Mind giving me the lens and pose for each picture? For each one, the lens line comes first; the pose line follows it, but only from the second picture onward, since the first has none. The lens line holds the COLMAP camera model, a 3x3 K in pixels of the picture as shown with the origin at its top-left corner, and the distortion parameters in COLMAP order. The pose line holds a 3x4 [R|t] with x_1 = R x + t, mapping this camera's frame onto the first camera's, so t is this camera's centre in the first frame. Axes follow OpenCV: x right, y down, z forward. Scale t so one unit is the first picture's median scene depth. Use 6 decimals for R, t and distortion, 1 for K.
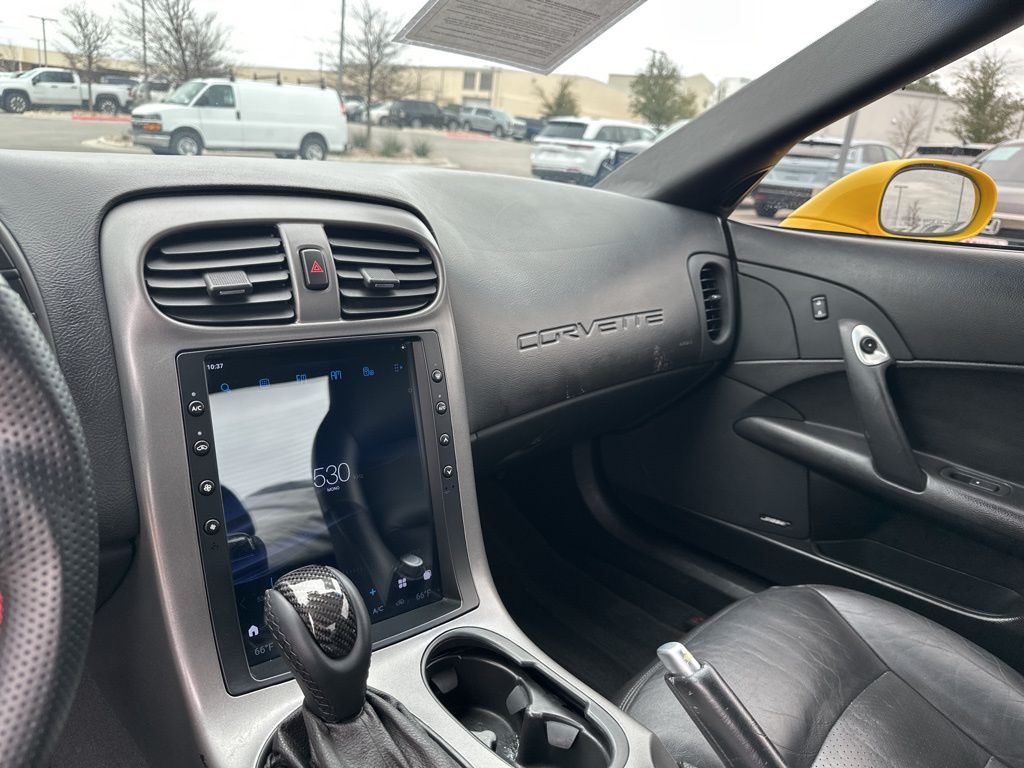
lens RADIAL K [[720.5, 0, 511.8], [0, 720.5, 386.2], [0, 0, 1]] dist [0.067090, -0.097215]
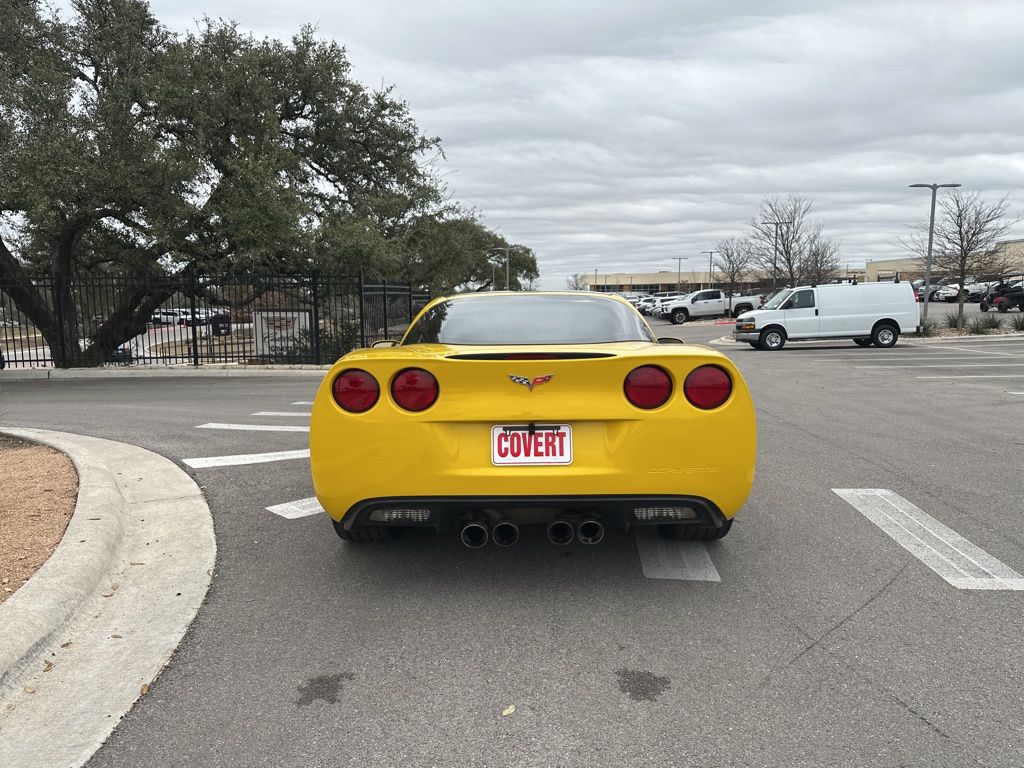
lens RADIAL K [[720.5, 0, 507.7], [0, 720.5, 401.7], [0, 0, 1]] dist [0.067090, -0.097215]
pose [[0.667981, -0.010422, -0.744106, 0.204189], [-0.161741, 0.973967, -0.158835, 0.062389], [0.726390, 0.226451, 0.648905, -0.159480]]
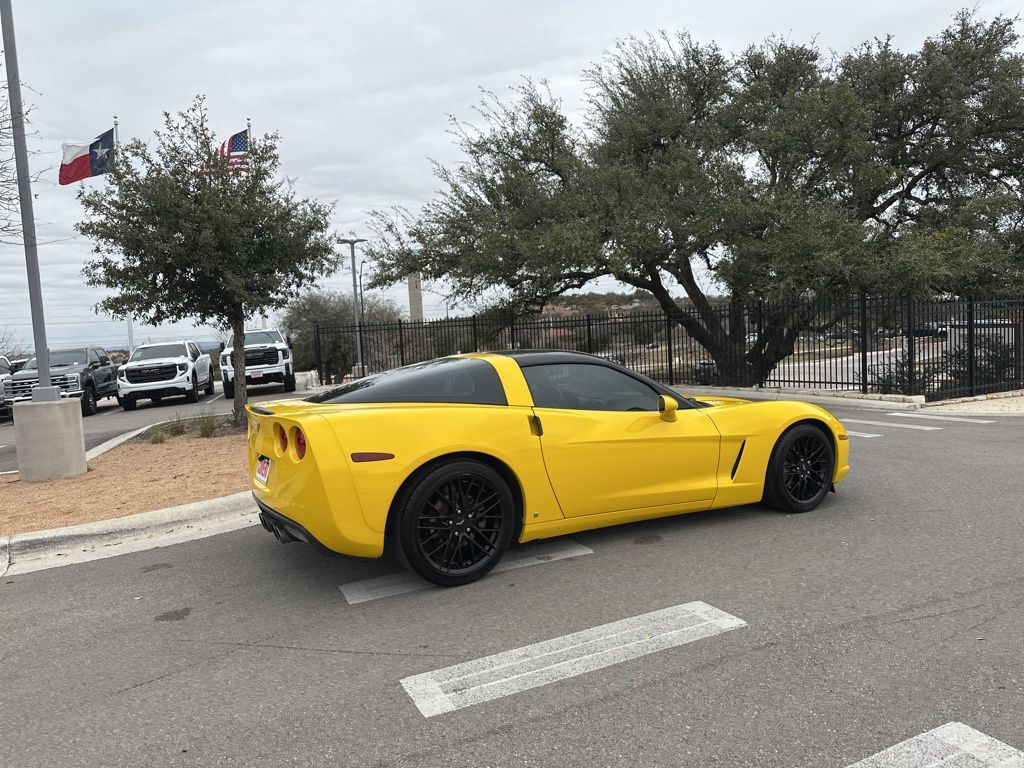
lens RADIAL K [[720.5, 0, 502.8], [0, 720.5, 393.5], [0, 0, 1]] dist [0.067090, -0.097215]
pose [[-0.306854, -0.016091, -0.951621, 0.298160], [-0.293256, 0.952810, 0.078451, -0.020306], [0.905451, 0.303141, -0.297092, 0.084845]]
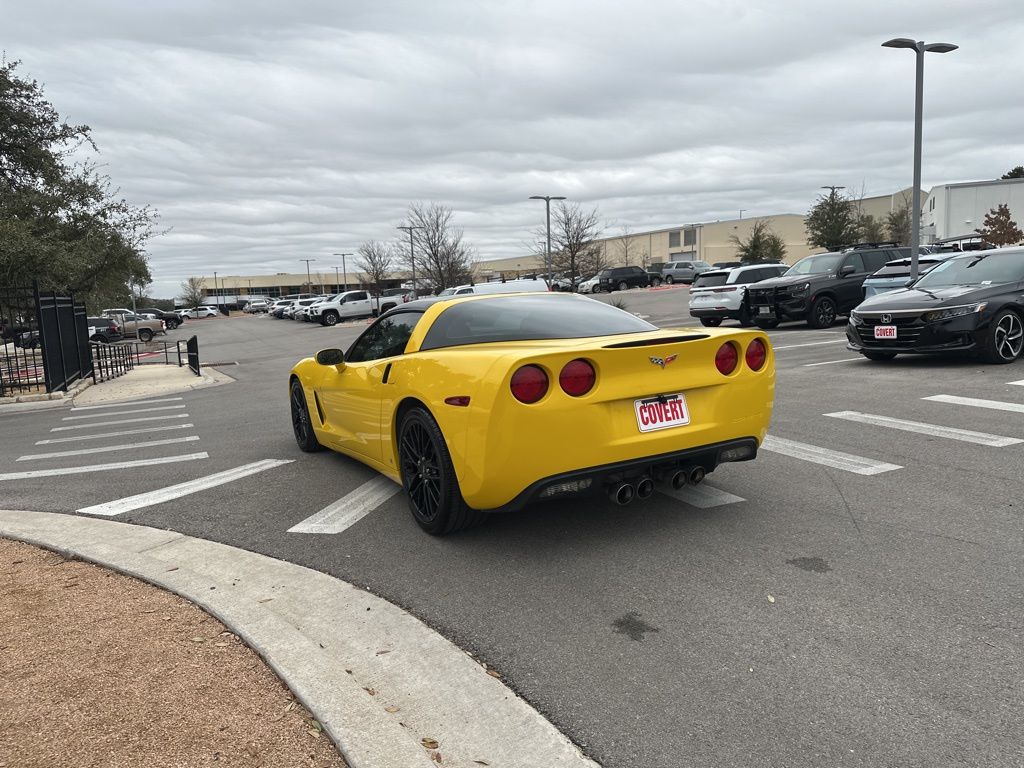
lens RADIAL K [[720.5, 0, 507.4], [0, 720.5, 384.4], [0, 0, 1]] dist [0.067090, -0.097215]
pose [[0.939860, -0.115873, -0.321305, 0.115609], [0.047180, 0.975722, -0.213870, 0.078402], [0.338286, 0.185848, 0.922509, -0.248524]]
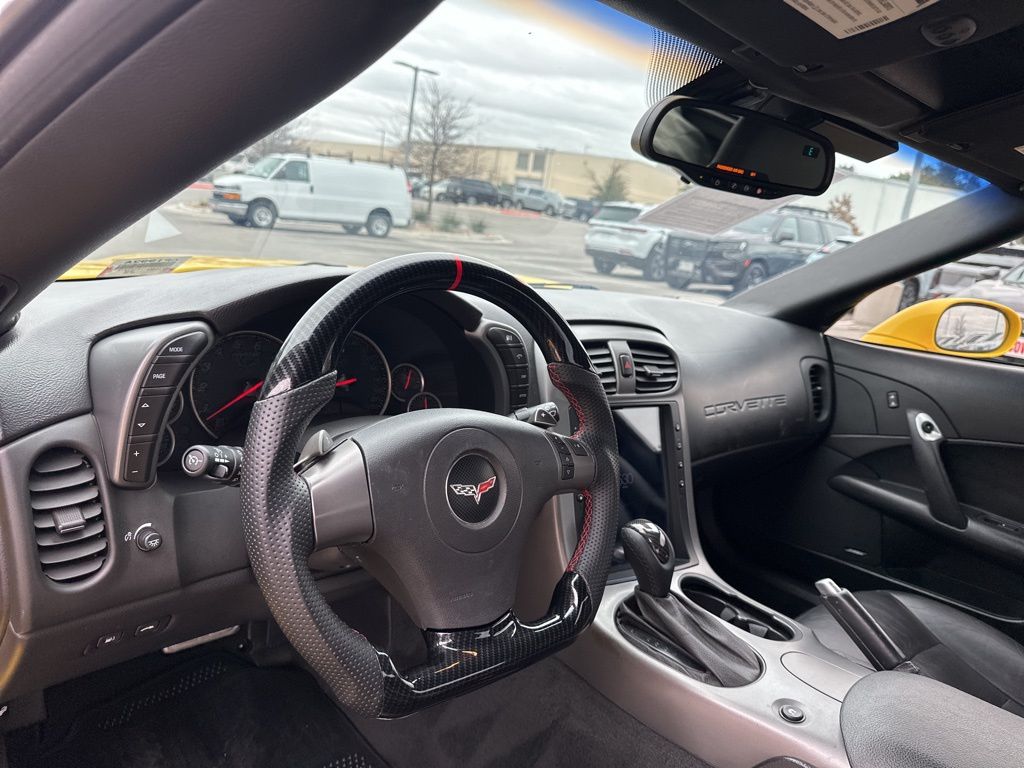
lens RADIAL K [[720.5, 0, 516.4], [0, 720.5, 403.3], [0, 0, 1]] dist [0.067090, -0.097215]
pose [[0.997693, 0.051048, -0.044763, -0.013328], [-0.054242, 0.995833, -0.073313, 0.002373], [0.040835, 0.075571, 0.996304, -0.024206]]
